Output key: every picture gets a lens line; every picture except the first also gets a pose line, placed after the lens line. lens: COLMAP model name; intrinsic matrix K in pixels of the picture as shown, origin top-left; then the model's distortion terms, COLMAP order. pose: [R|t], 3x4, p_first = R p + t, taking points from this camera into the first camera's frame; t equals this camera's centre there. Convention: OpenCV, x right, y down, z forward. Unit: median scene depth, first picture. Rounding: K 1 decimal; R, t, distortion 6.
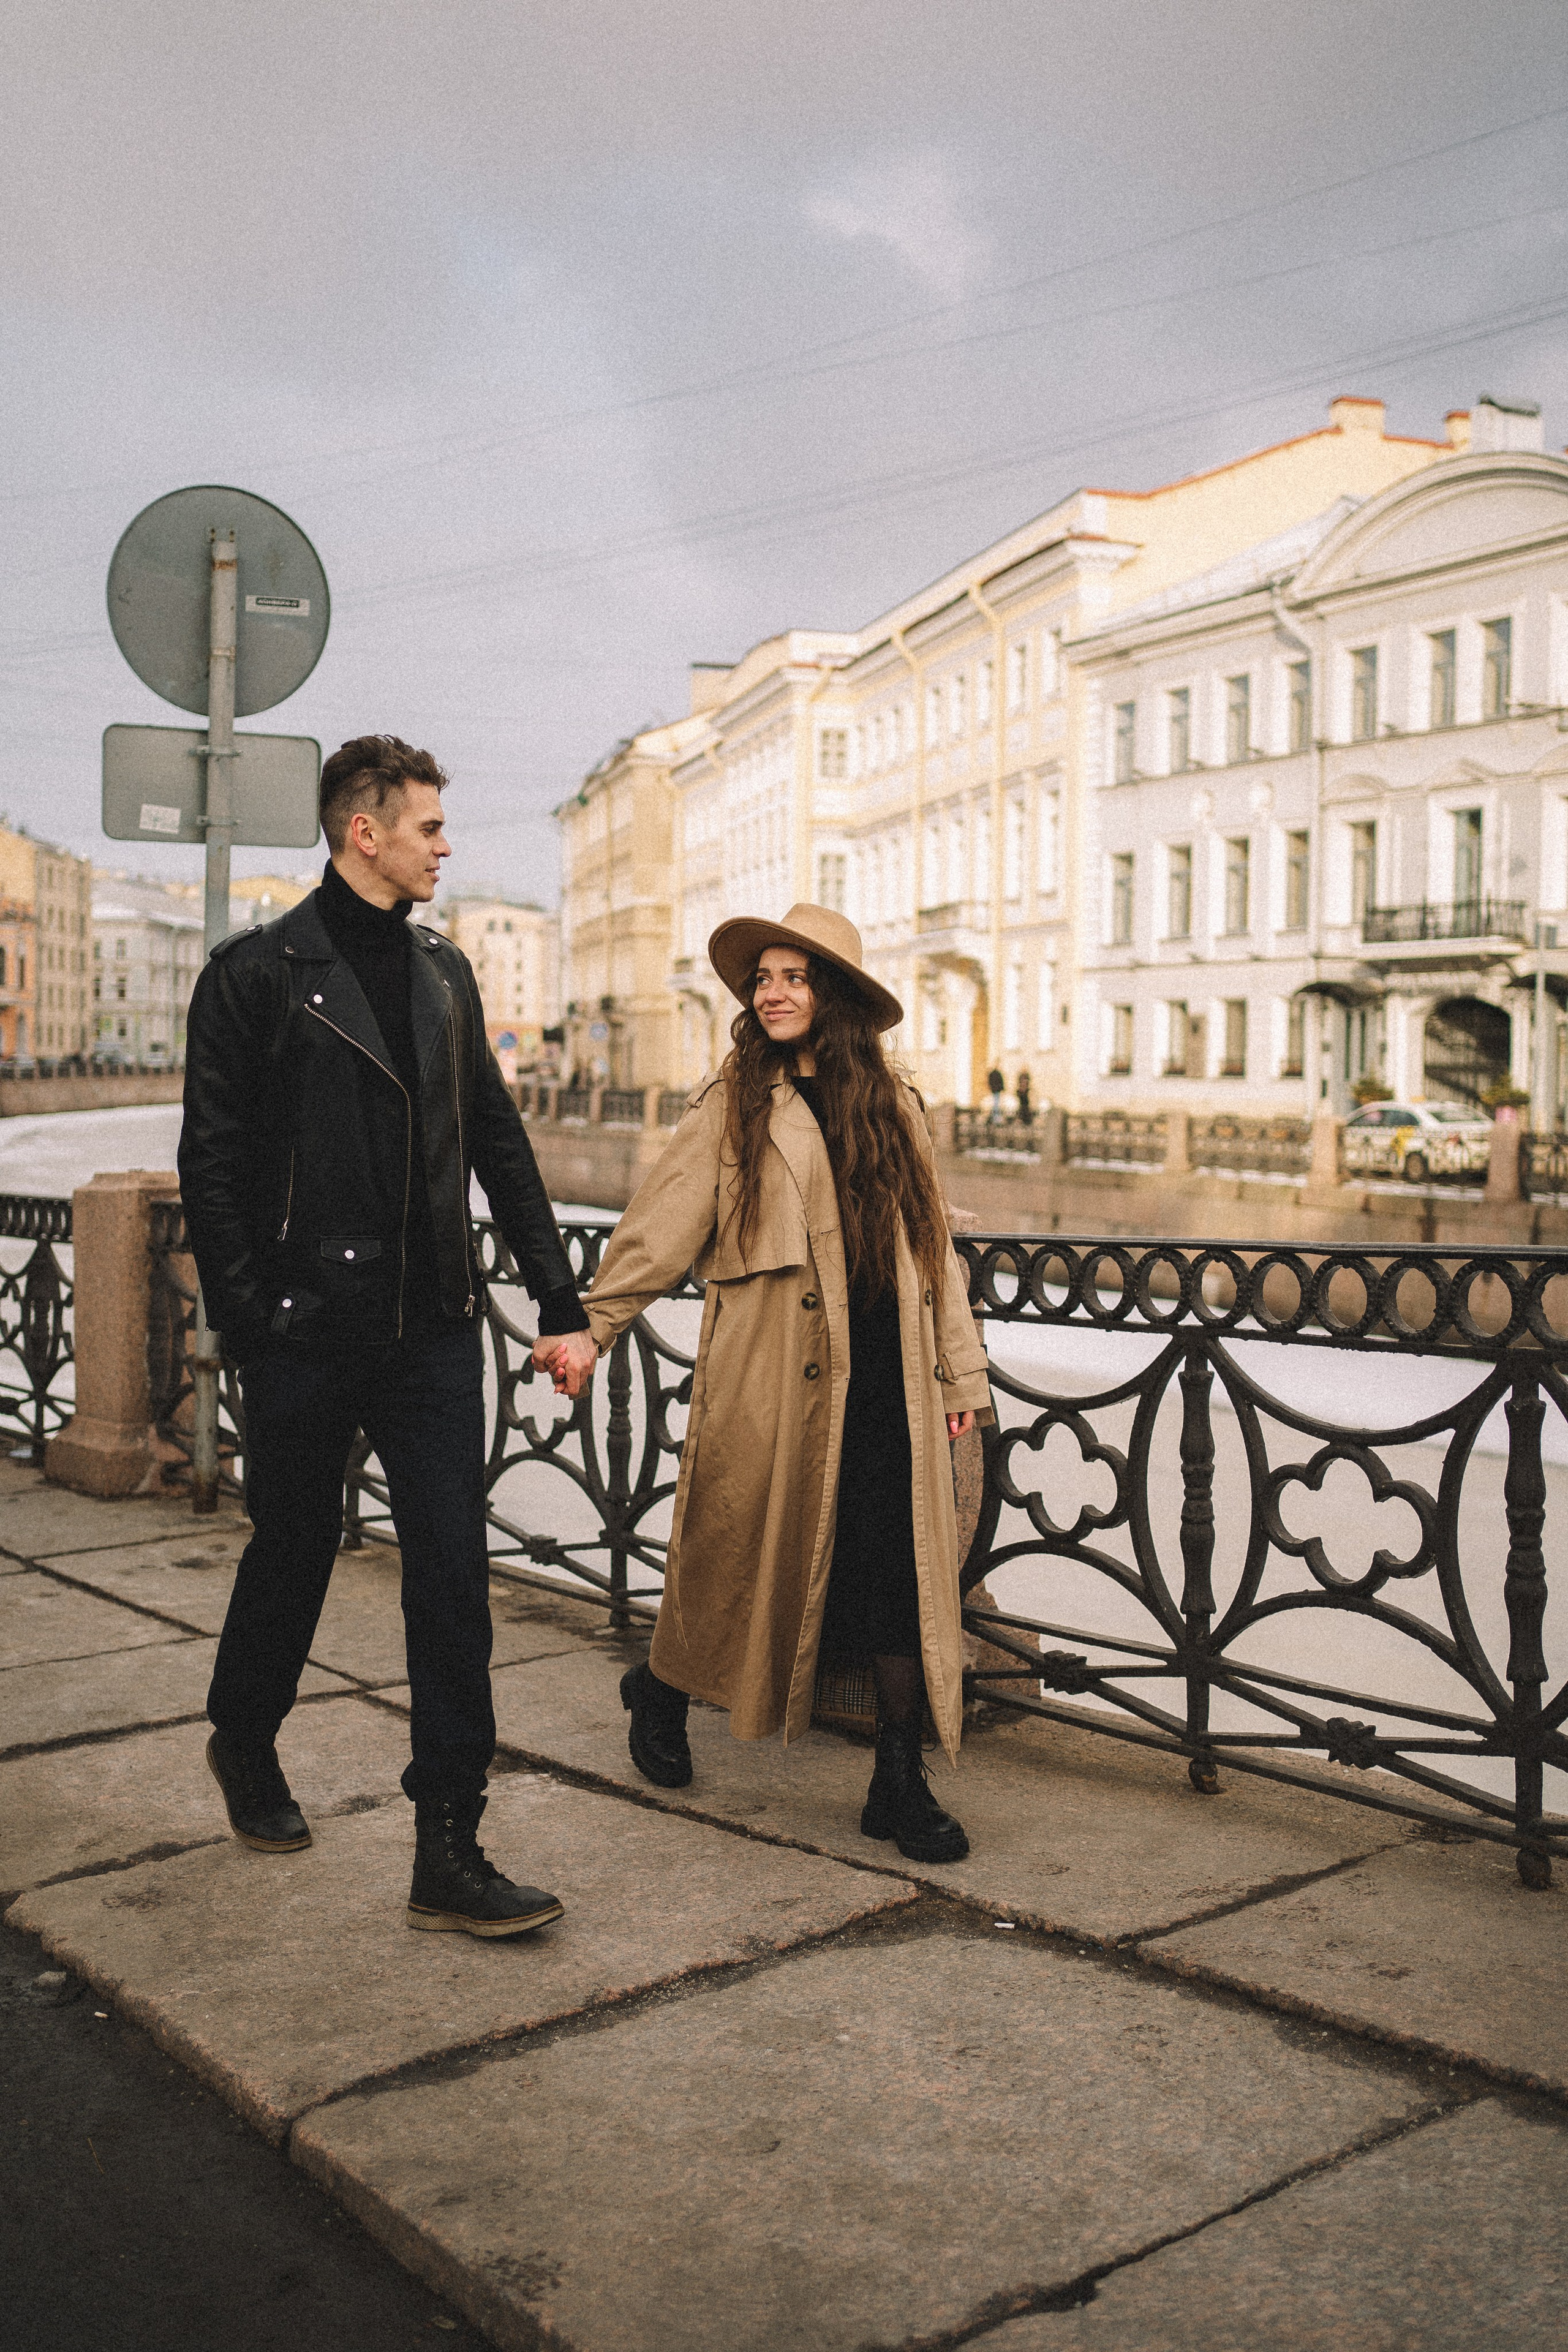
lens RADIAL K [[2407.3, 0, 772.3], [0, 2407.3, 1146.2], [0, 0, 1]] dist [-0.020765, 0.125162]
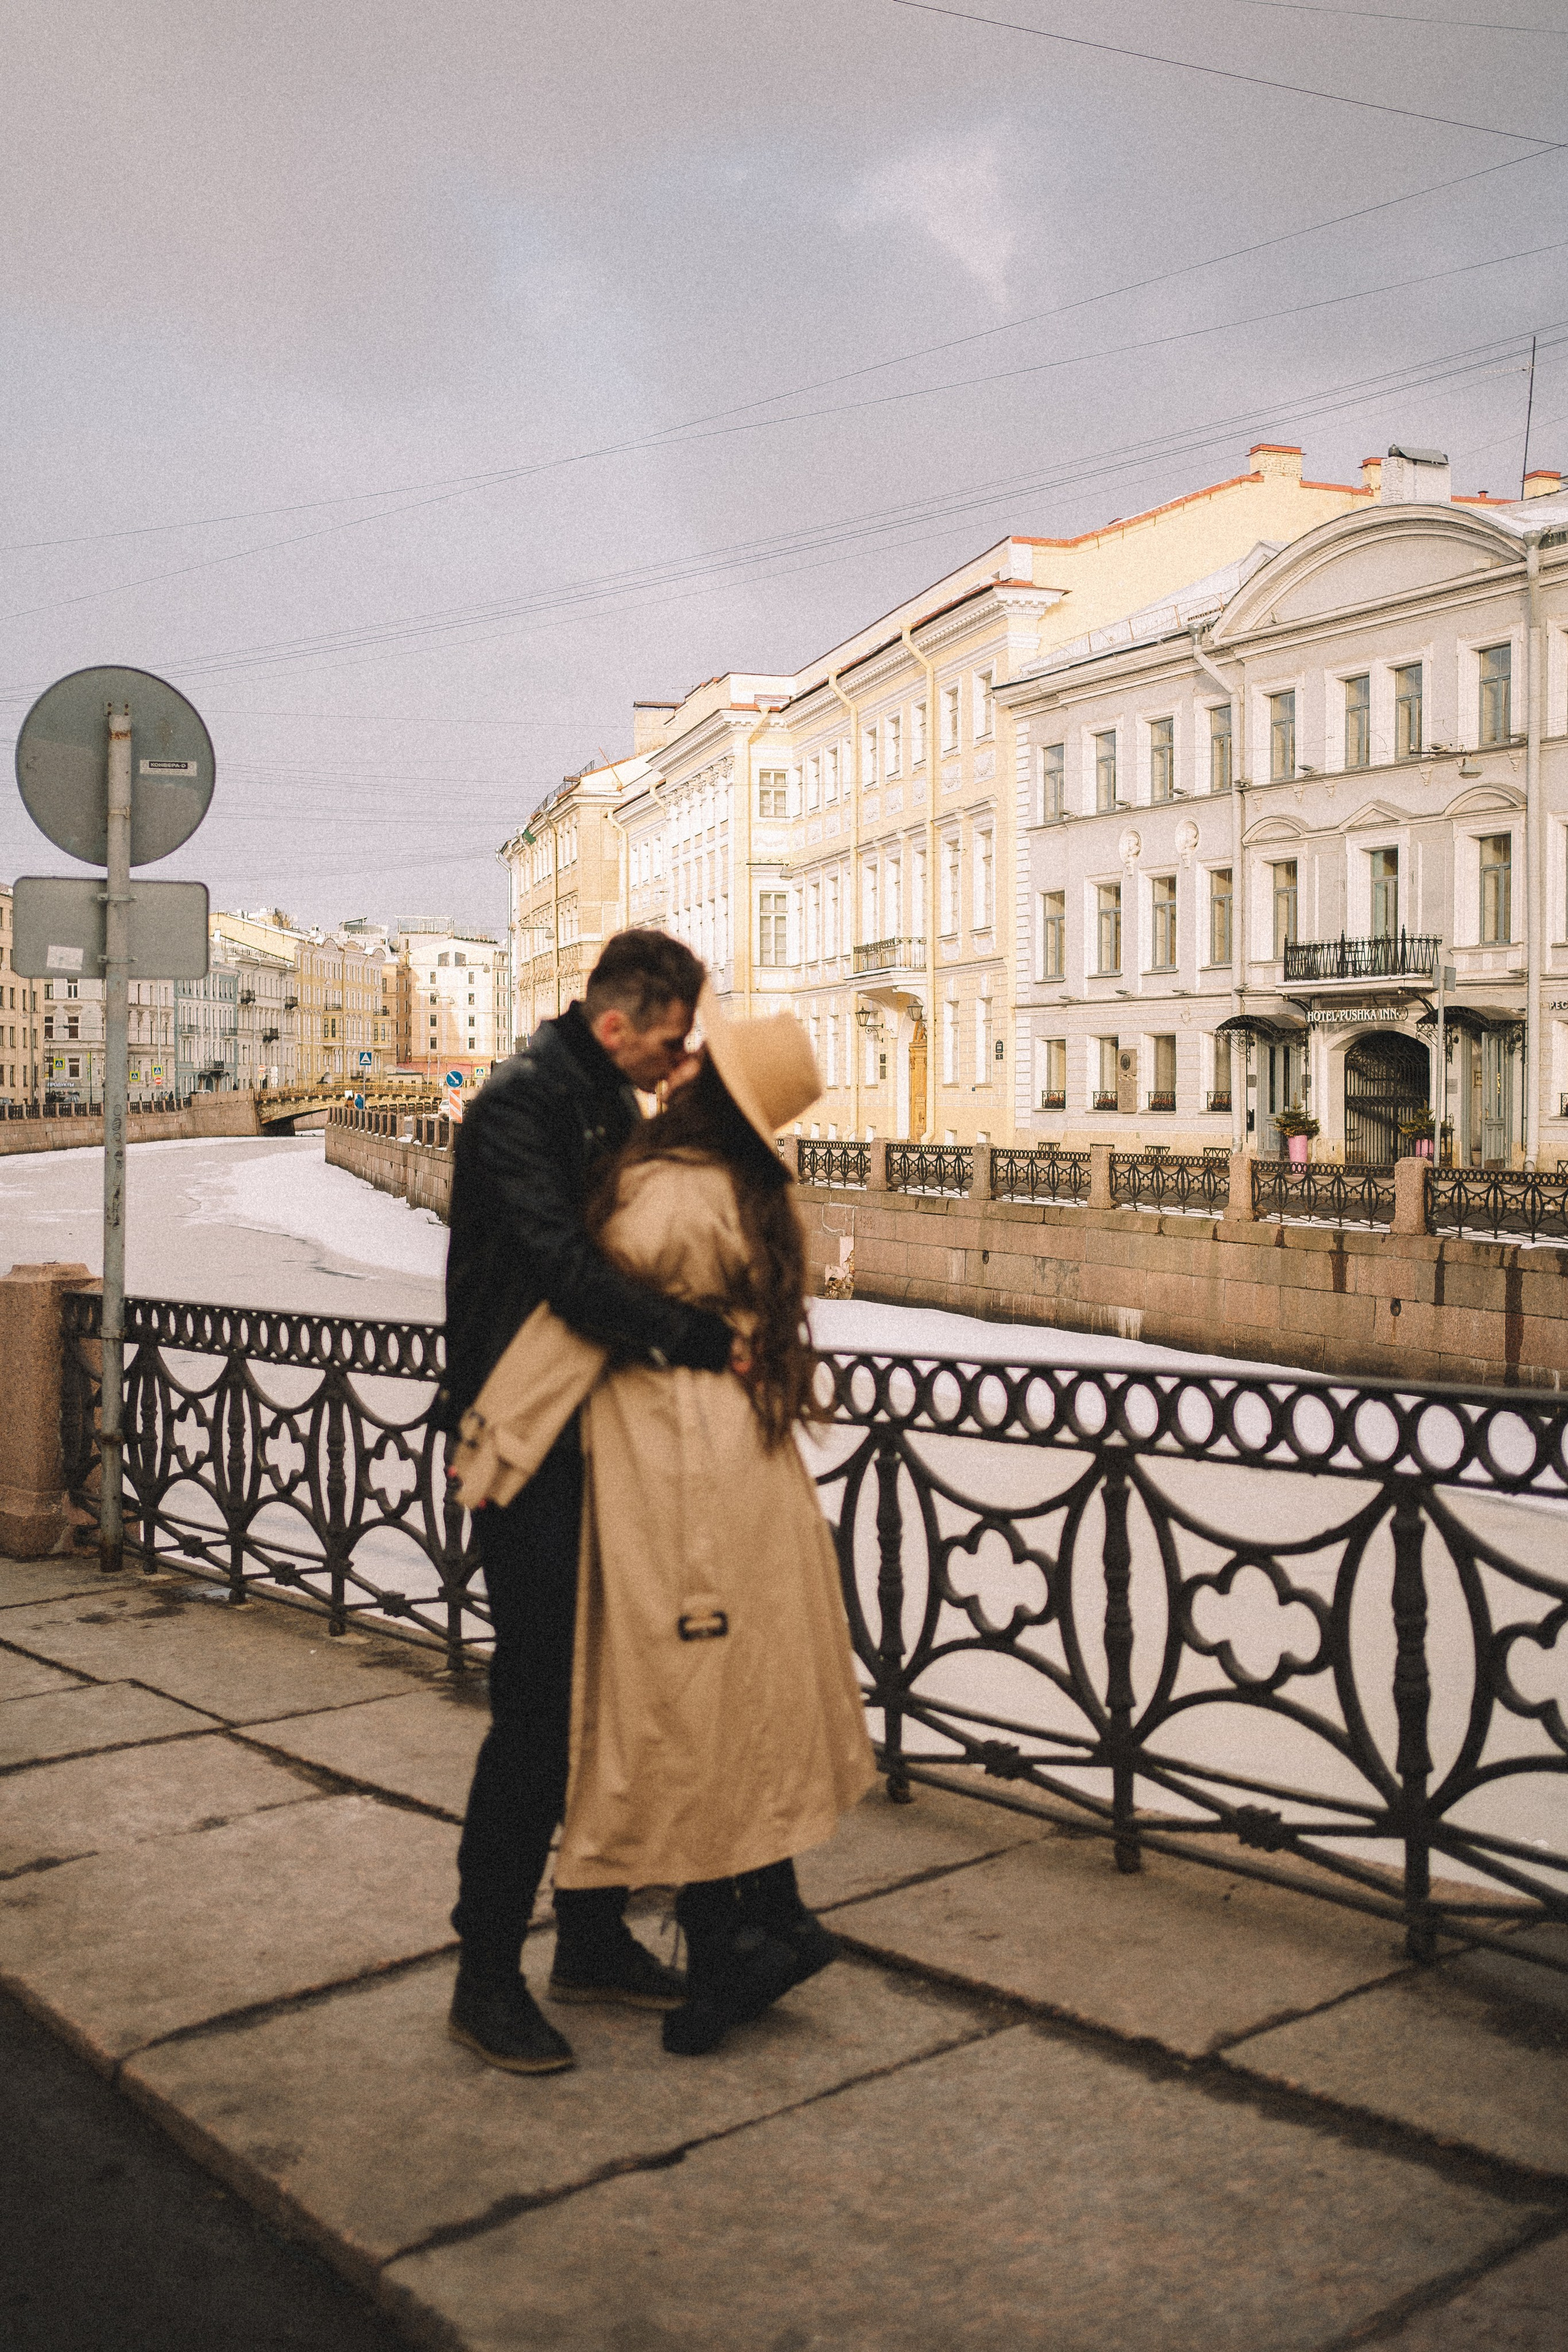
lens RADIAL K [[2407.3, 0, 772.3], [0, 2407.3, 1146.2], [0, 0, 1]] dist [-0.020765, 0.125162]
pose [[0.999791, -0.011261, 0.017054, 0.053105], [0.011442, 0.999879, -0.010567, -0.029085], [-0.016933, 0.010760, 0.999799, -0.124336]]
